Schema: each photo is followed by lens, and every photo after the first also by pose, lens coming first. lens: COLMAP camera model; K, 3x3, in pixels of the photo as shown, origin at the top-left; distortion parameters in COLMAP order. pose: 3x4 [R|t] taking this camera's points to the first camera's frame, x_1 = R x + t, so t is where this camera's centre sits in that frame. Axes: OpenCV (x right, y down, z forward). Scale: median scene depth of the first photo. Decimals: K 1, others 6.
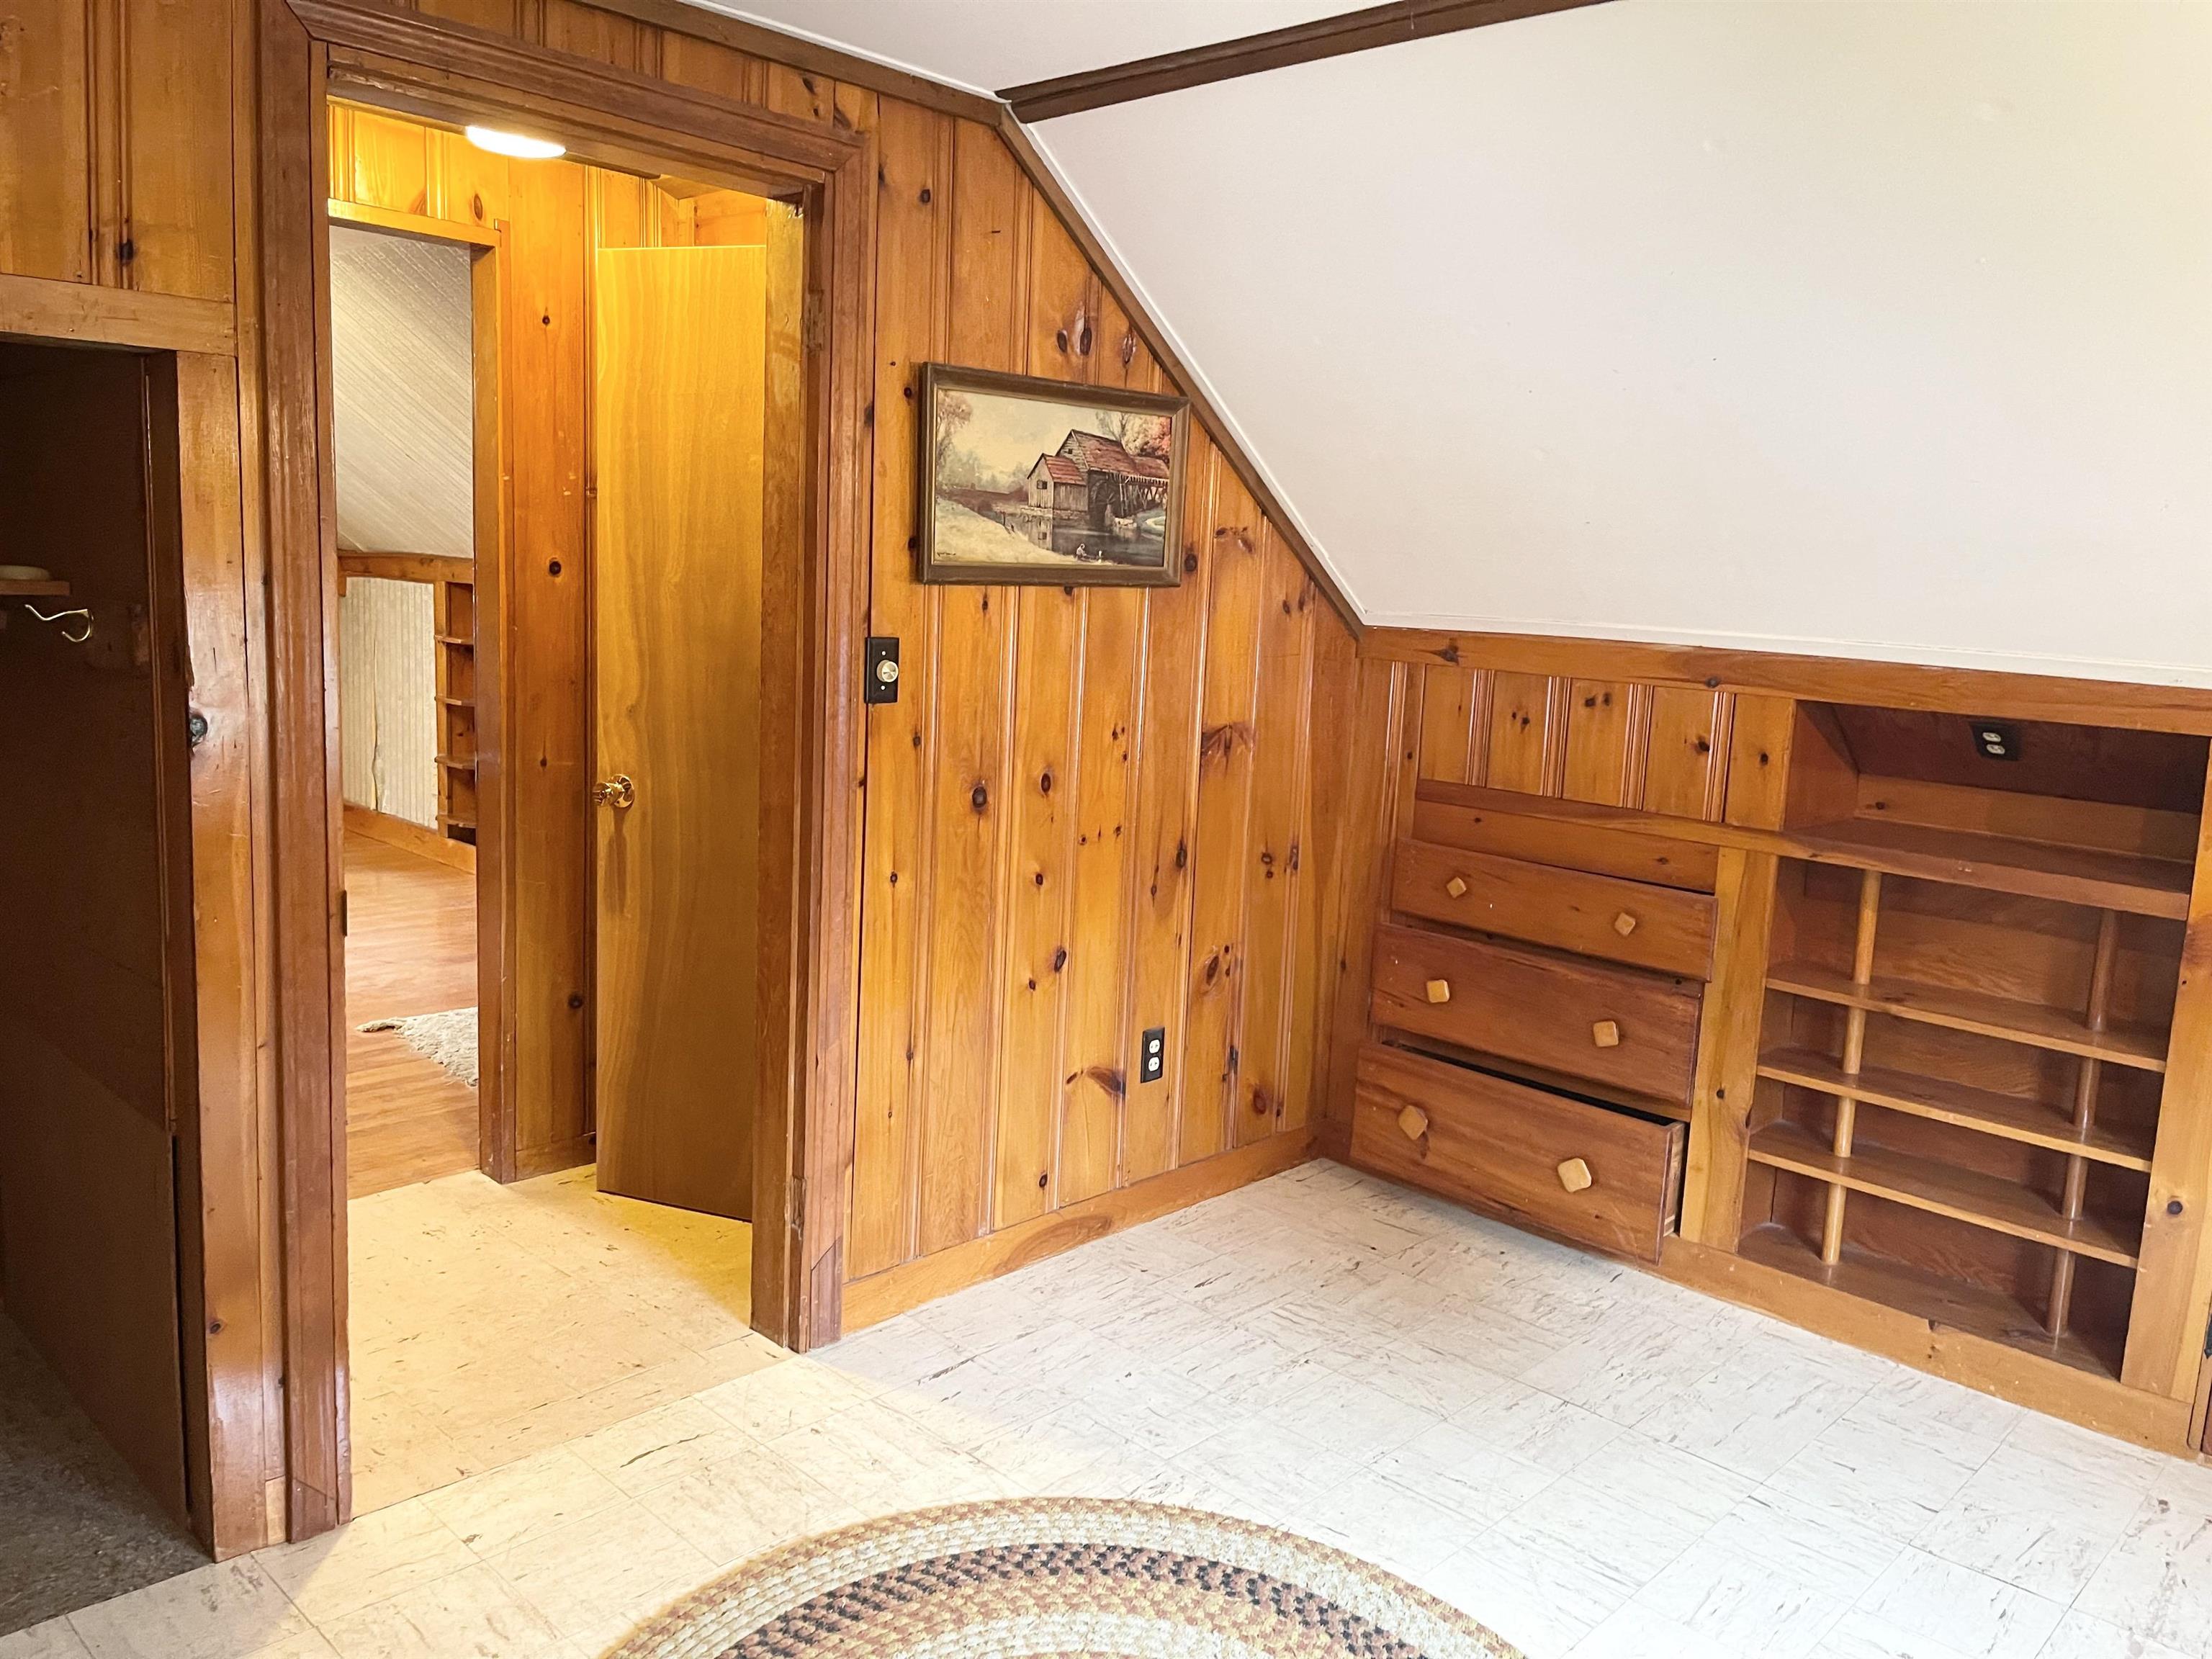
lens RADIAL K [[1666.7, 0, 1106.0], [0, 1666.7, 829.5], [0, 0, 1]] dist [0.059063, -0.092550]
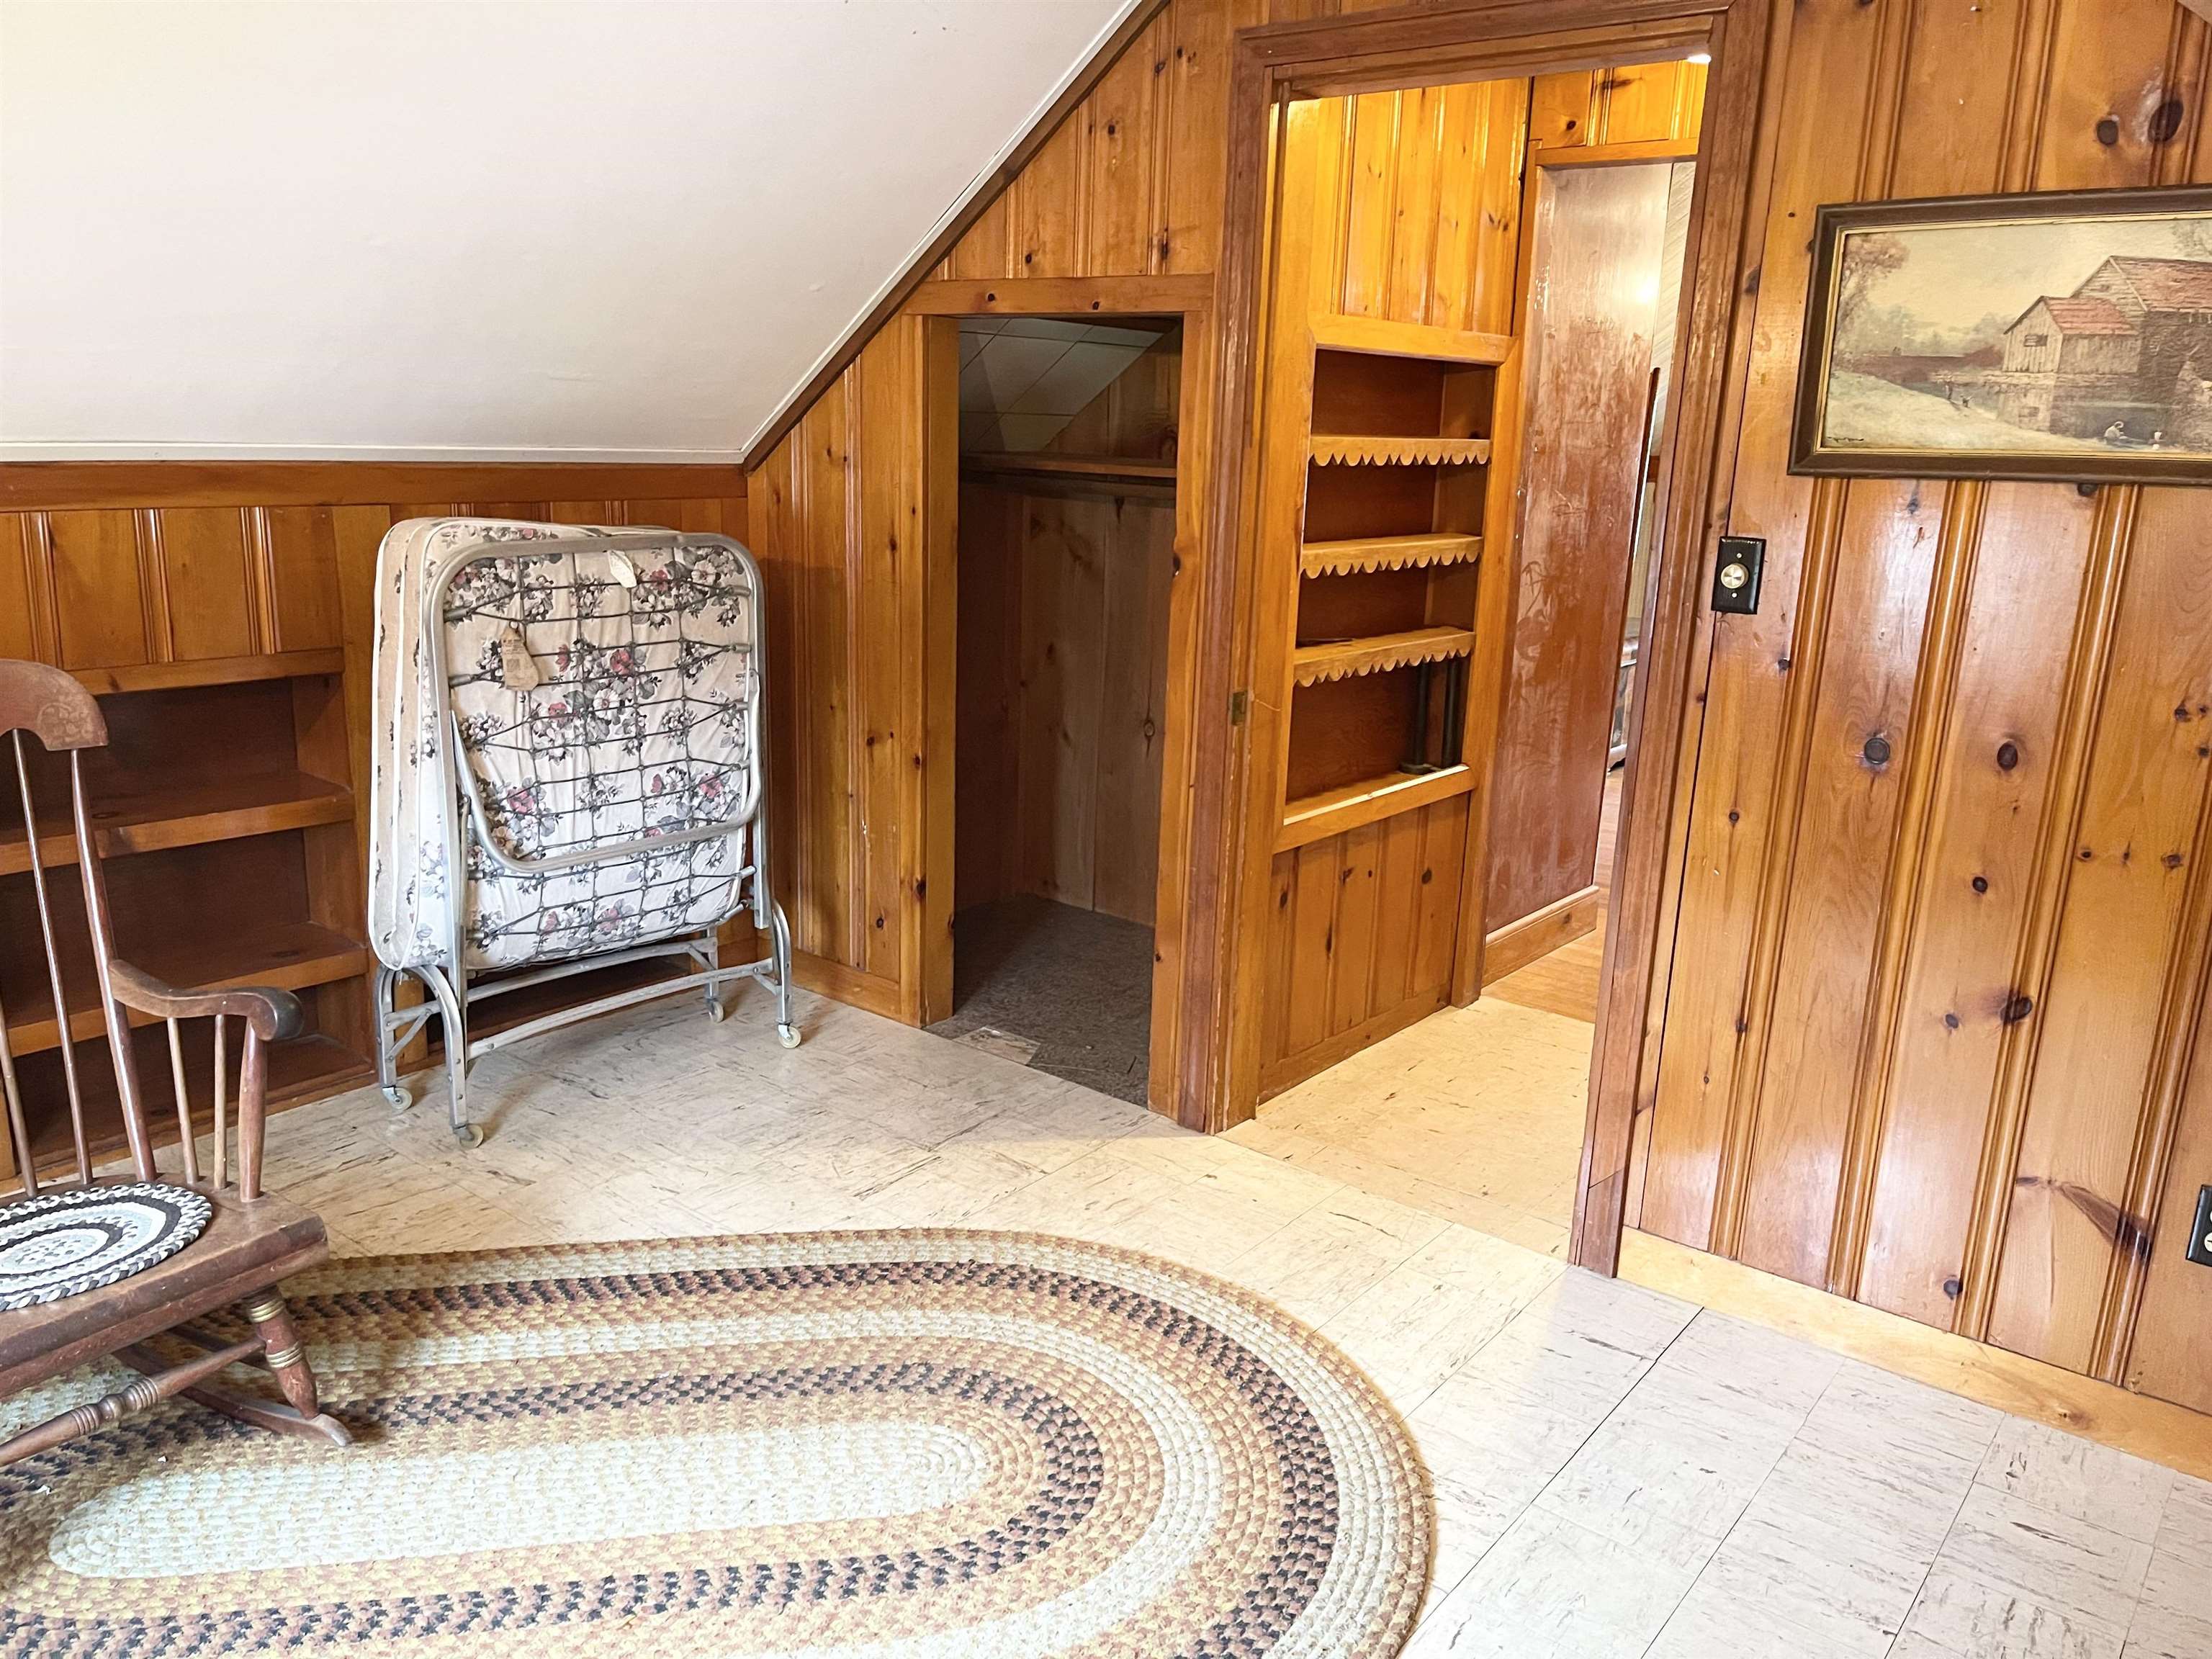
lens RADIAL K [[1666.7, 0, 1106.0], [0, 1666.7, 829.5], [0, 0, 1]] dist [0.059063, -0.092550]
pose [[0.081017, 0.197096, -0.977031, 0.894787], [-0.174474, 0.967922, 0.180791, -0.082366], [0.981323, 0.155820, 0.112807, 0.728931]]
